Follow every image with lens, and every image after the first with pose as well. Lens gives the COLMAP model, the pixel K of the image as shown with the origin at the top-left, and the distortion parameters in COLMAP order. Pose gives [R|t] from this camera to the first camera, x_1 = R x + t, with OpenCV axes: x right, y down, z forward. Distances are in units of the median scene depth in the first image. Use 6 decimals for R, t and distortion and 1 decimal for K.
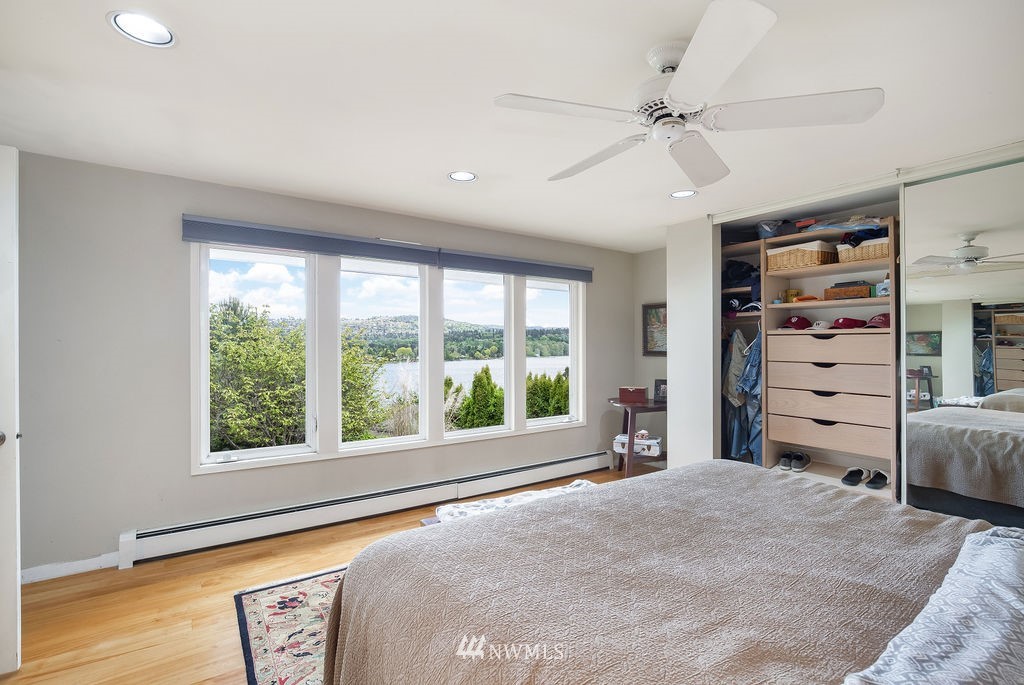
lens RADIAL K [[471.7, 0, 500.8], [0, 471.7, 348.0], [0, 0, 1]] dist [-0.004657, 0.001828]
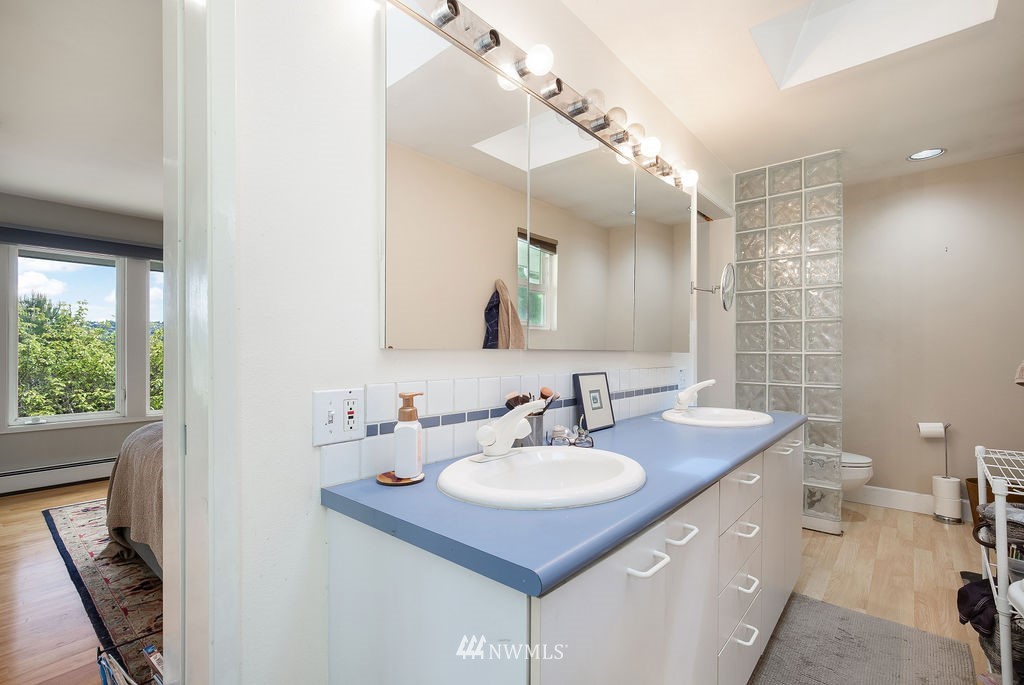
lens RADIAL K [[471.7, 0, 521.4], [0, 471.7, 342.9], [0, 0, 1]] dist [-0.004657, 0.001828]
pose [[0.959813, -0.004681, 0.280601, 0.074972], [0.010394, 0.999768, -0.018874, 0.016874], [-0.280447, 0.021032, 0.959639, -0.137330]]
